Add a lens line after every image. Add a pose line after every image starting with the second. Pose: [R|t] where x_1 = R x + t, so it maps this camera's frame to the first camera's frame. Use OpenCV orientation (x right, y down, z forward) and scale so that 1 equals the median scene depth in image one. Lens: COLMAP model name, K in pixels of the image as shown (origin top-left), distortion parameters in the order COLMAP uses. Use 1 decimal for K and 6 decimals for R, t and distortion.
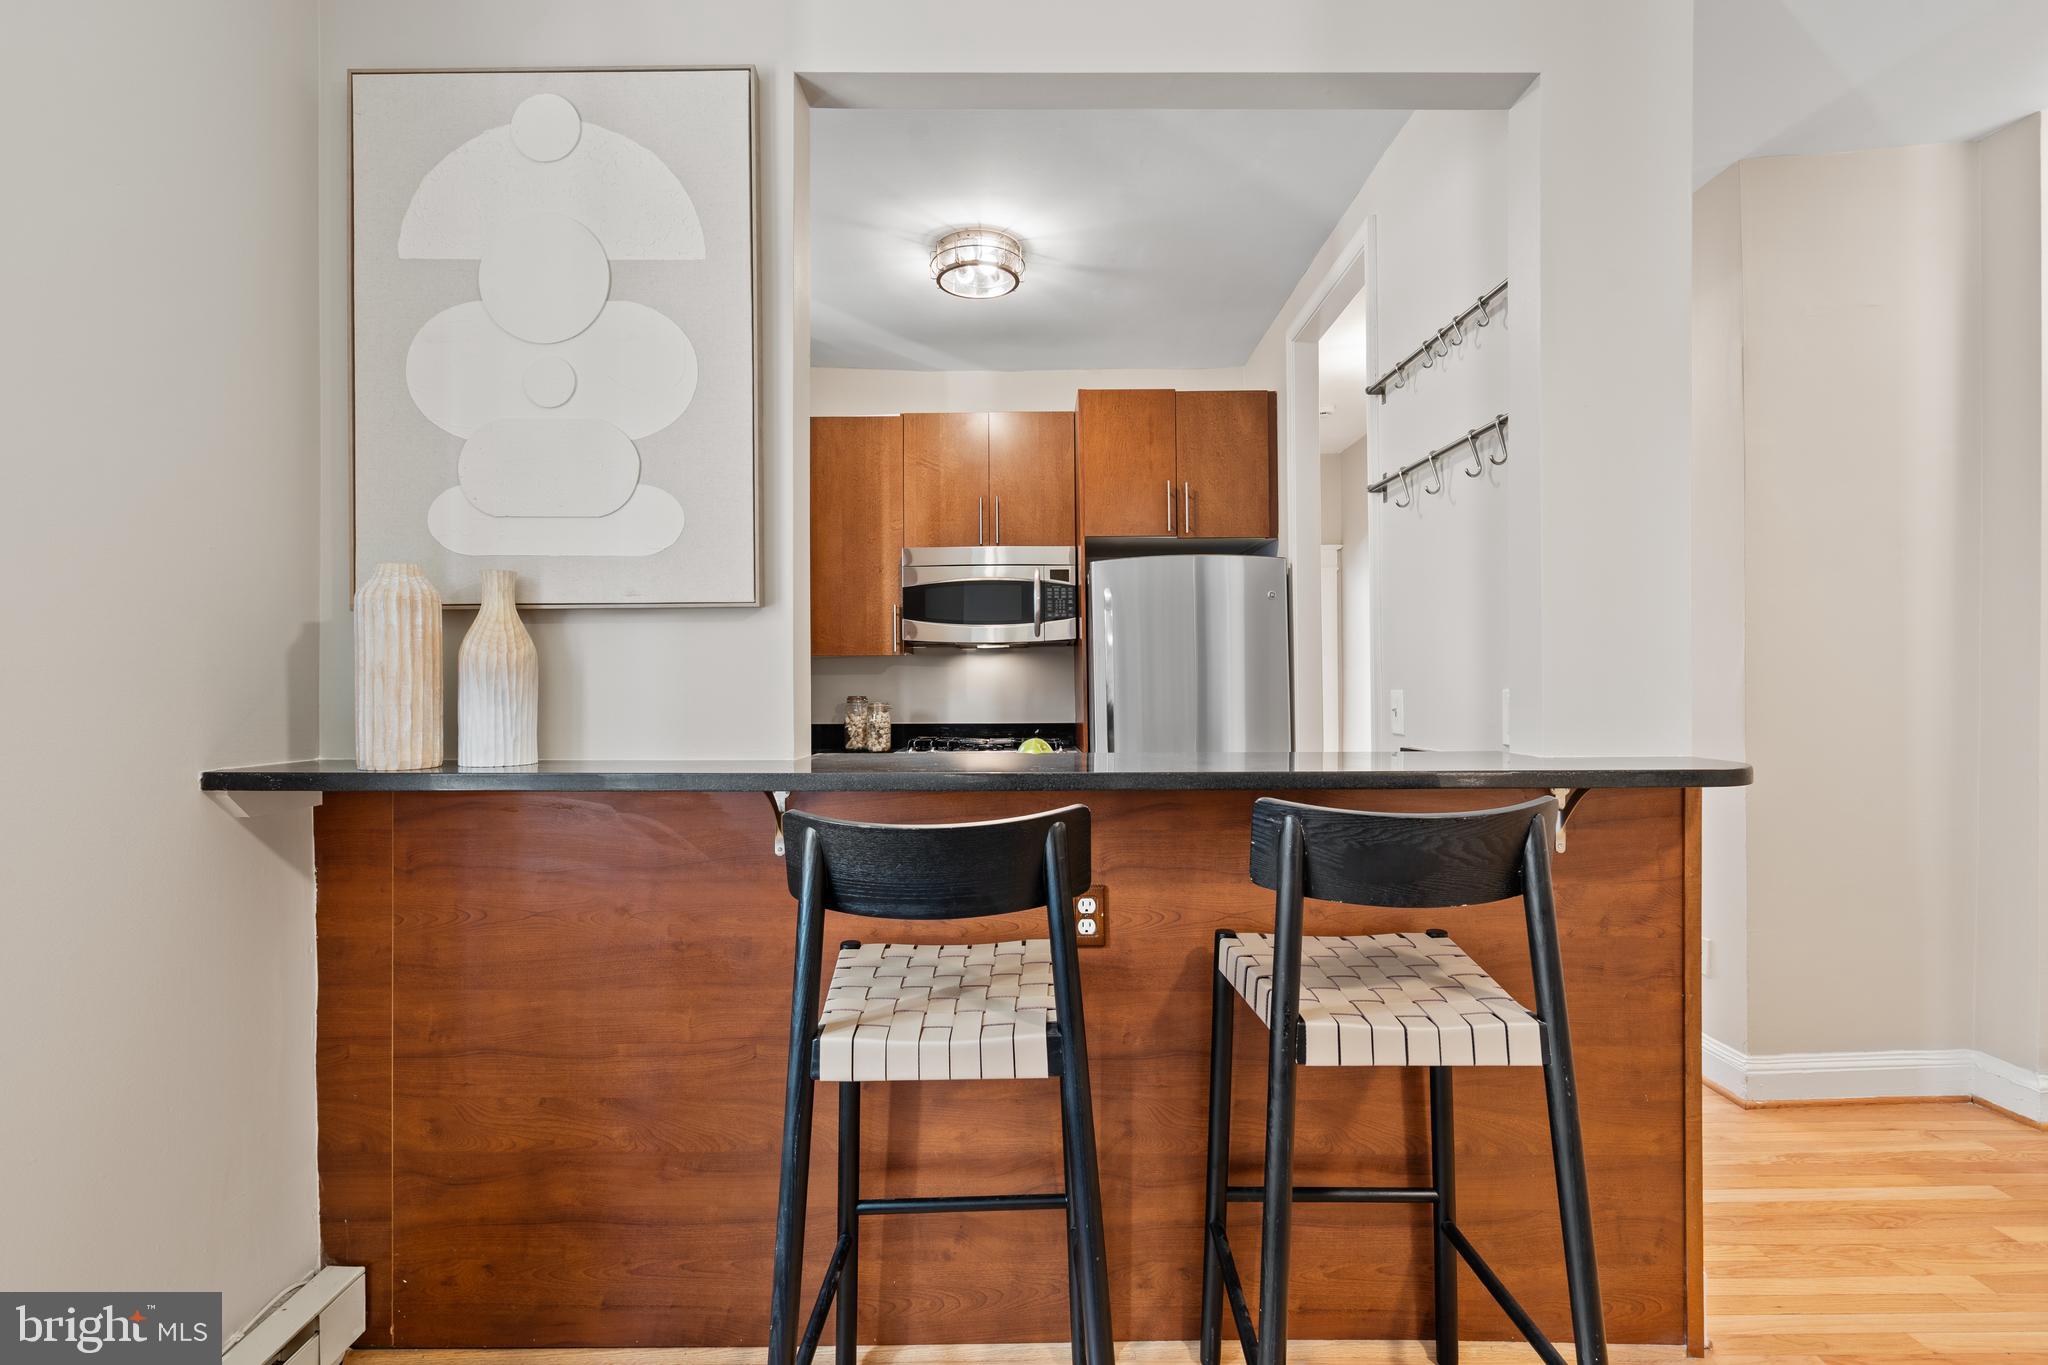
lens RADIAL K [[944.6, 0, 1015.2], [0, 944.6, 679.3], [0, 0, 1]] dist [-0.004886, 0.002887]
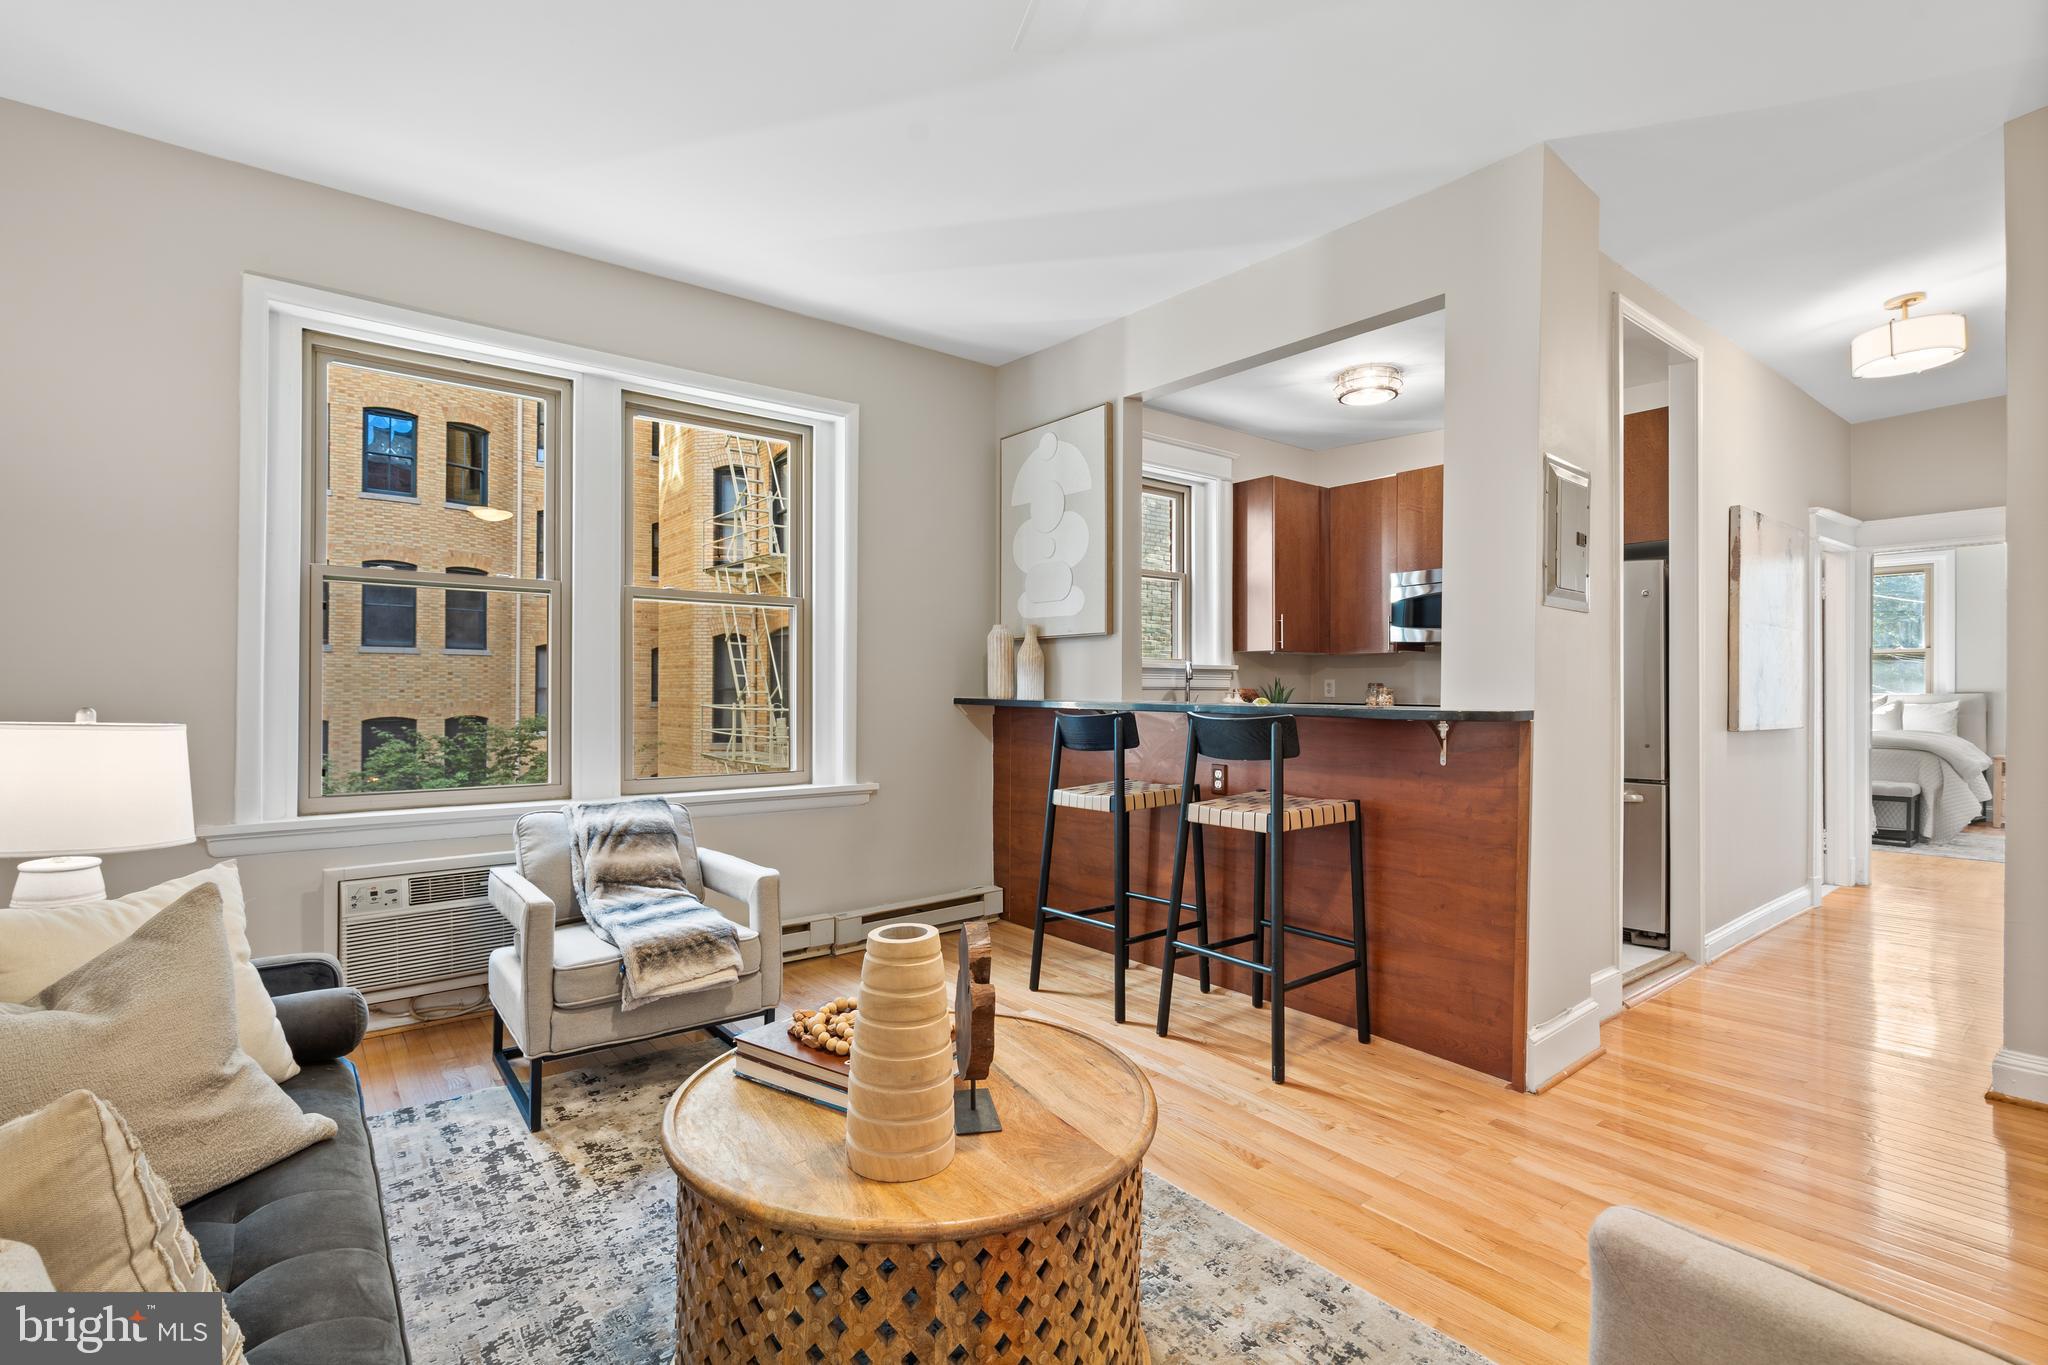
lens RADIAL K [[944.6, 0, 1039.0], [0, 944.6, 680.7], [0, 0, 1]] dist [-0.004886, 0.002887]
pose [[0.635655, 0.002708, -0.771968, 1.412335], [-0.001337, 0.999996, 0.002407, 0.032029], [0.771972, -0.000498, 0.635657, -0.606730]]
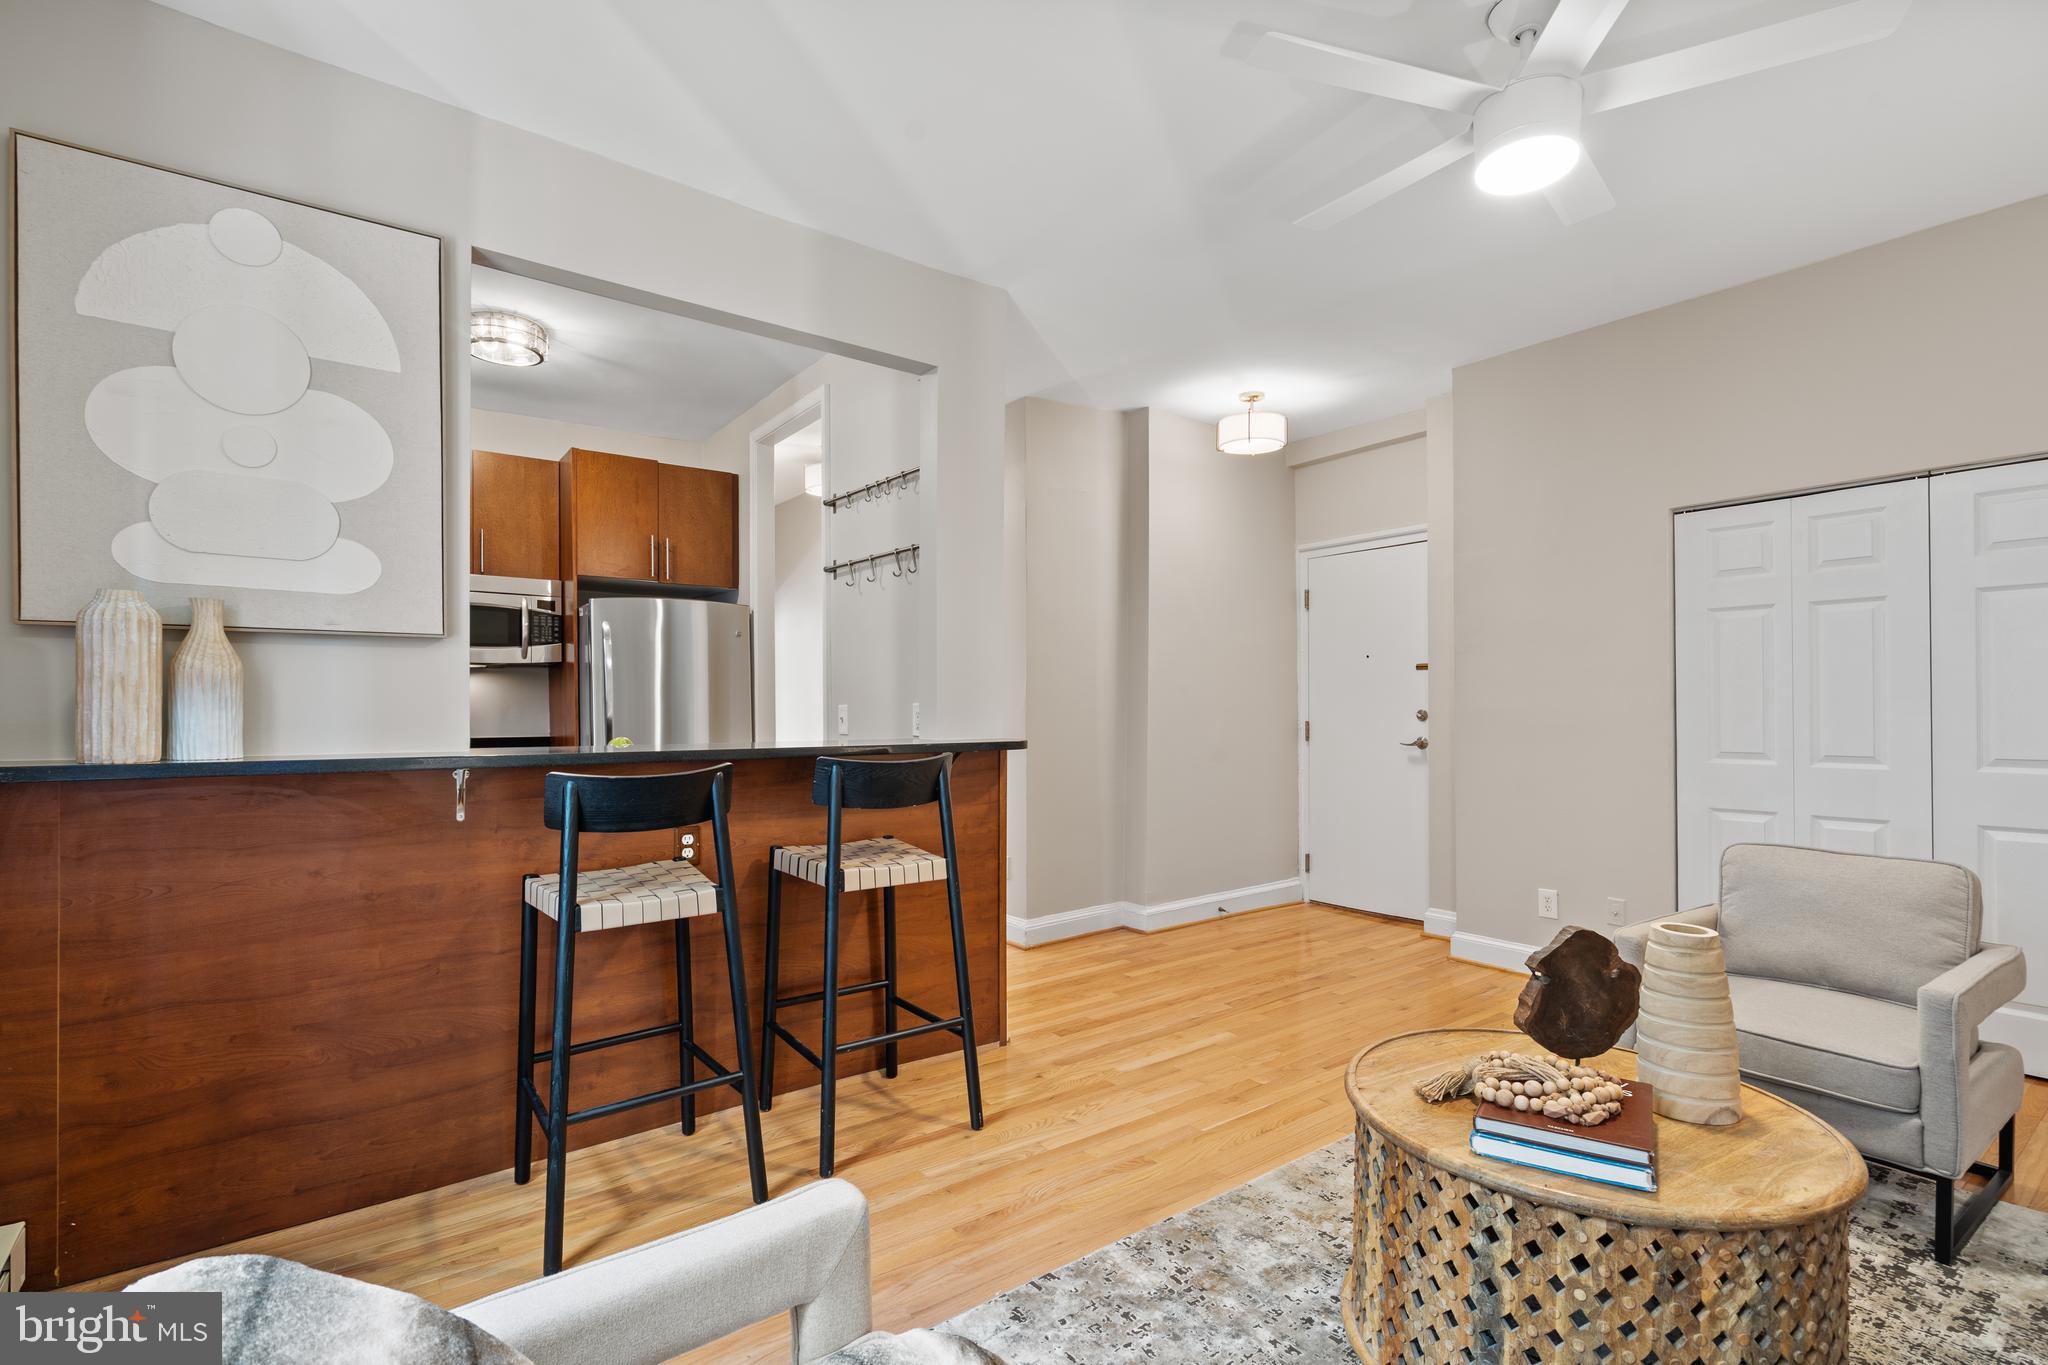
lens RADIAL K [[944.6, 0, 1017.0], [0, 944.6, 701.6], [0, 0, 1]] dist [-0.004886, 0.002887]
pose [[0.799504, 0.006748, 0.600623, -0.425963], [-0.005162, 0.999977, -0.004364, 0.016047], [-0.600639, 0.000389, 0.799521, -0.569216]]
